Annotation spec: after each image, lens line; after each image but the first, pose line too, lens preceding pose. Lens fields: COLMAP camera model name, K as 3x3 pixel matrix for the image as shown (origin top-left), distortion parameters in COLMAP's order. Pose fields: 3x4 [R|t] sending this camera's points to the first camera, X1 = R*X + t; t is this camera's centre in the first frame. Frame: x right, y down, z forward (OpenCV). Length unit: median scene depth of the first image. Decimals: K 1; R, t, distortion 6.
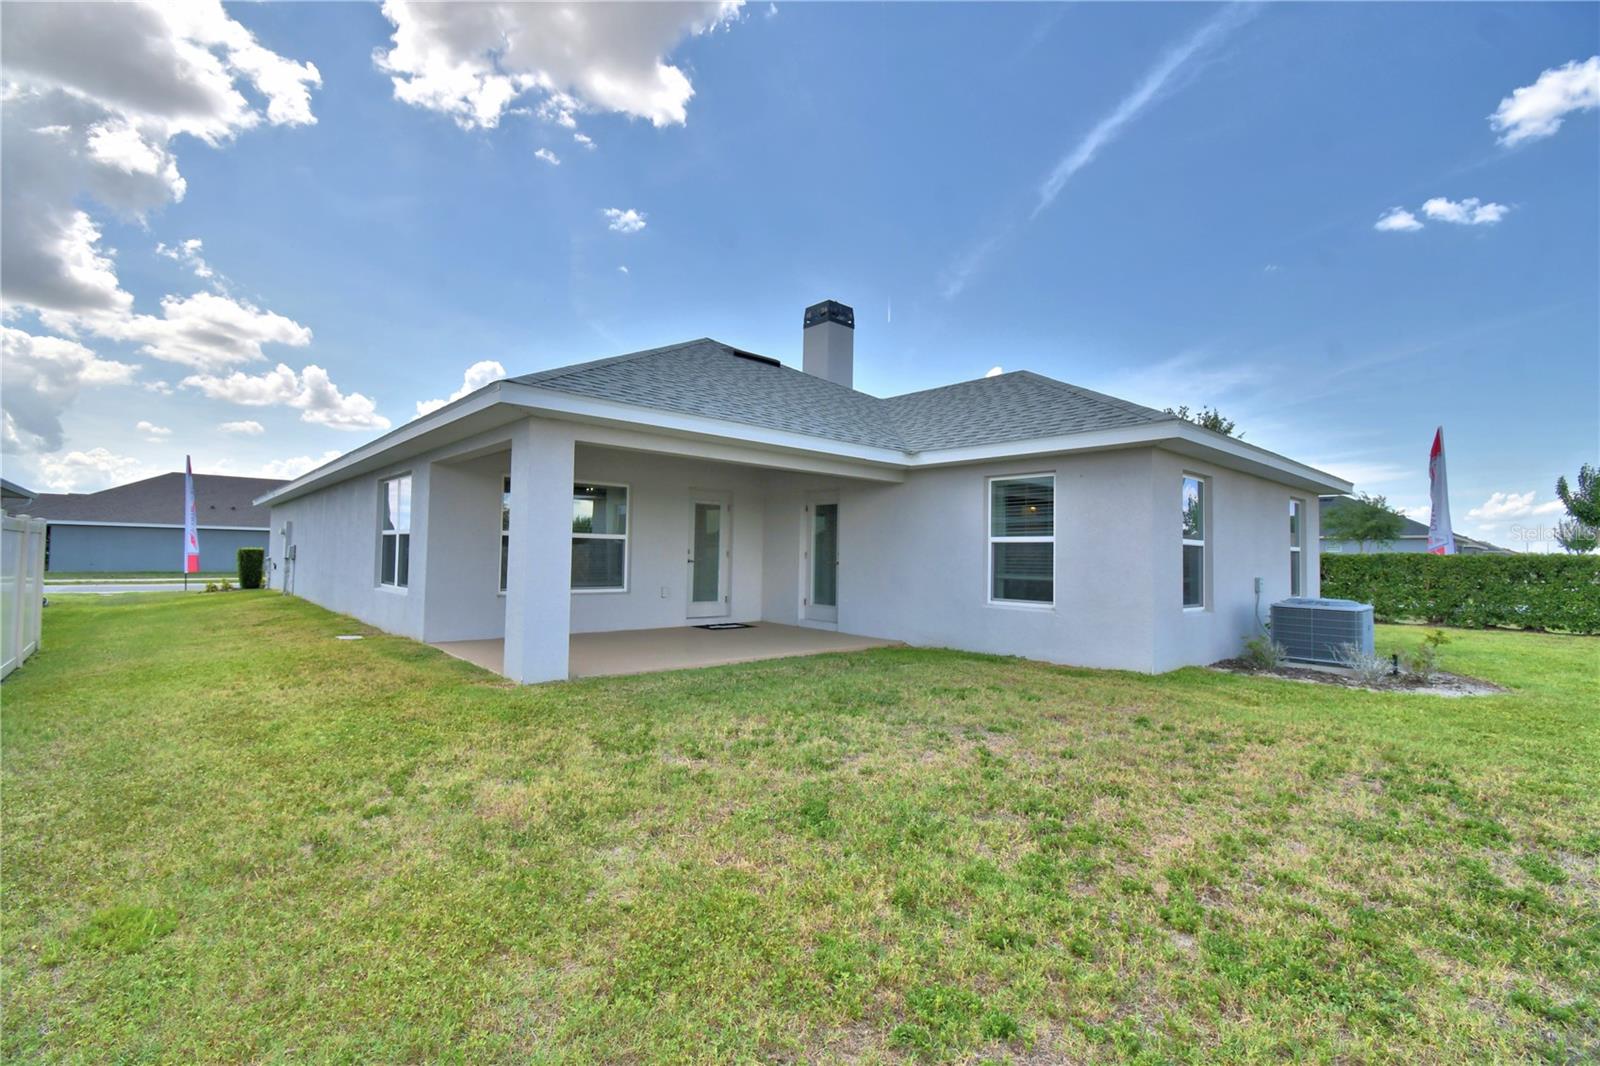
lens RADIAL K [[704.8, 0, 802.6], [0, 704.8, 529.3], [0, 0, 1]] dist [0.000823, -0.015360]
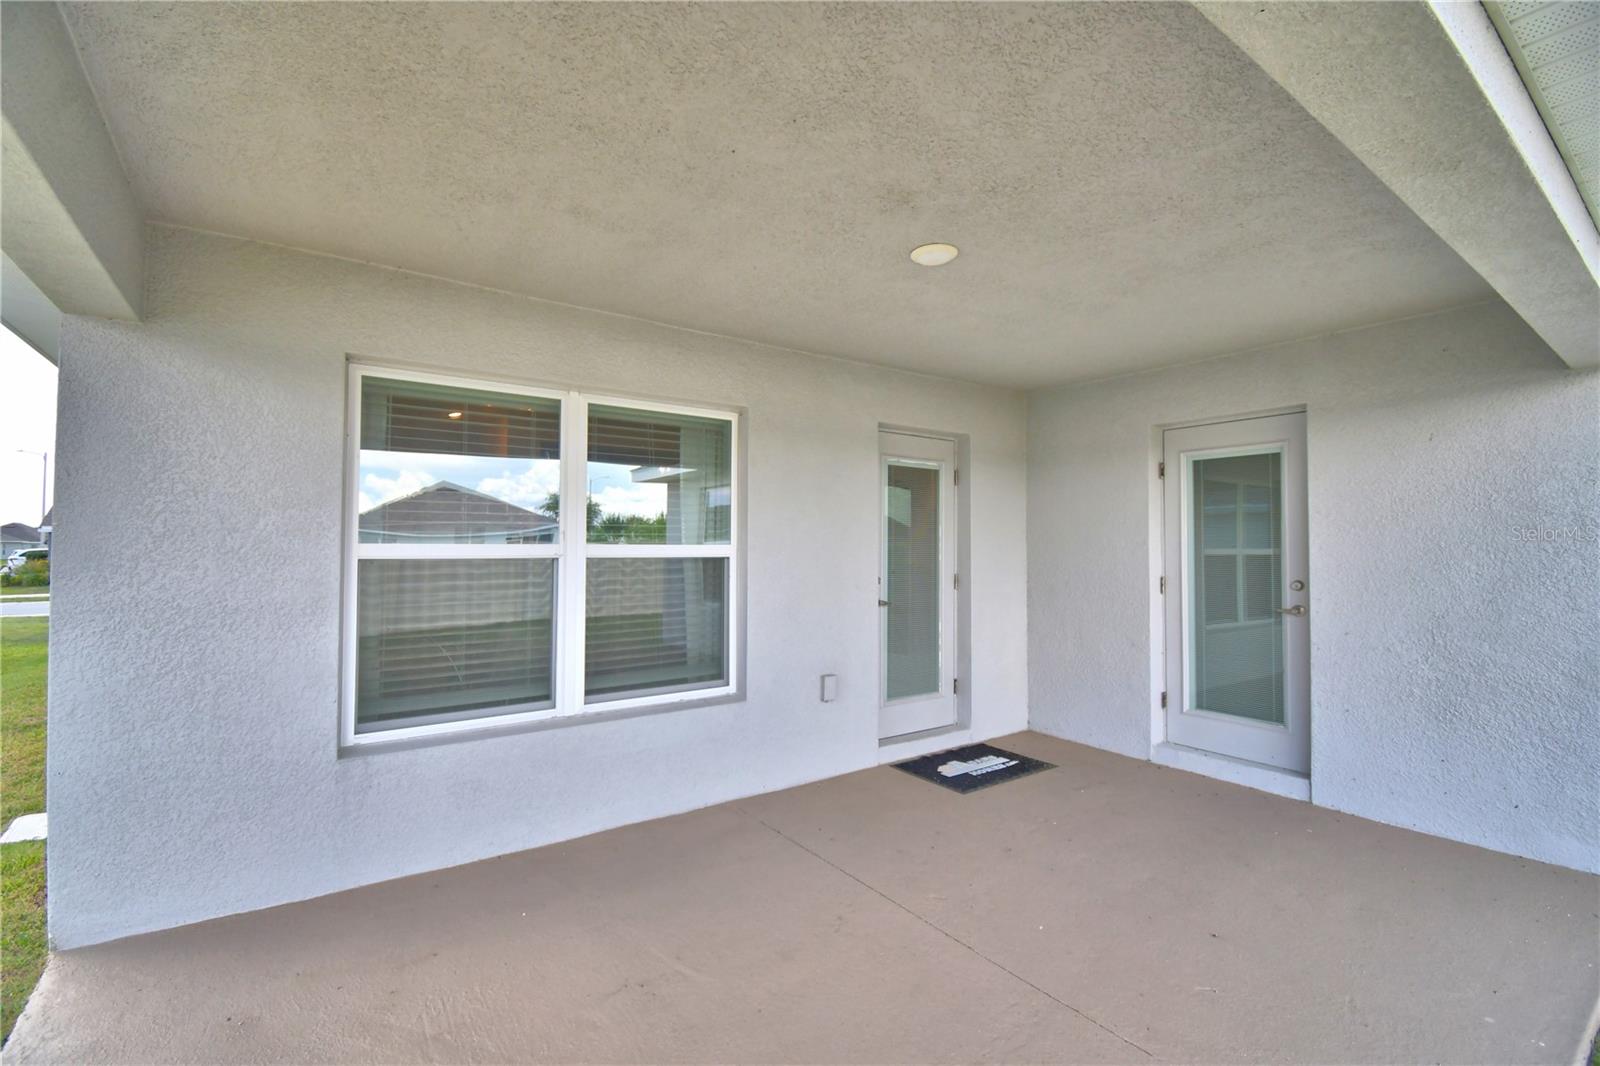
lens RADIAL K [[704.8, 0, 803.0], [0, 704.8, 537.4], [0, 0, 1]] dist [0.000823, -0.015360]
pose [[0.991211, -0.012740, -0.131677, -0.153919], [0.014724, 0.999792, 0.014103, 0.000070], [0.131470, -0.015917, 0.991192, 0.596178]]
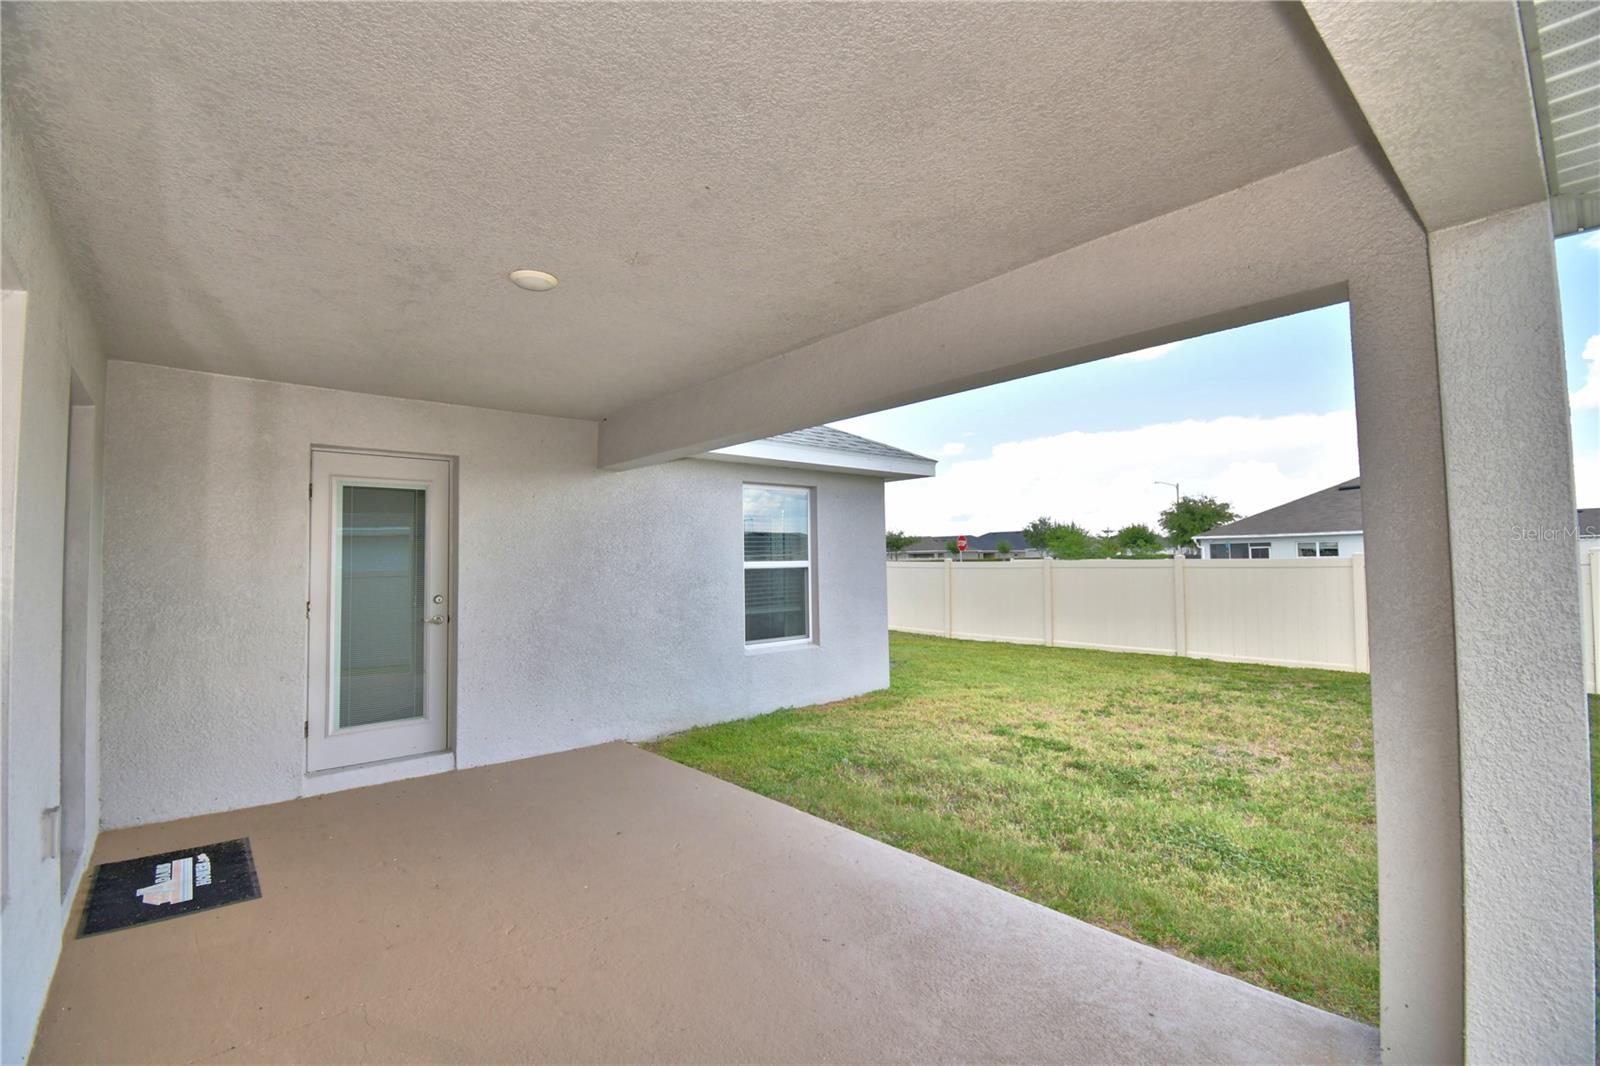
lens RADIAL K [[704.8, 0, 803.8], [0, 704.8, 535.6], [0, 0, 1]] dist [0.000823, -0.015360]
pose [[0.020991, 0.018808, 0.999603, -0.391949], [-0.019137, 0.999647, -0.018407, -0.002981], [-0.999596, -0.018743, 0.021344, 0.745629]]
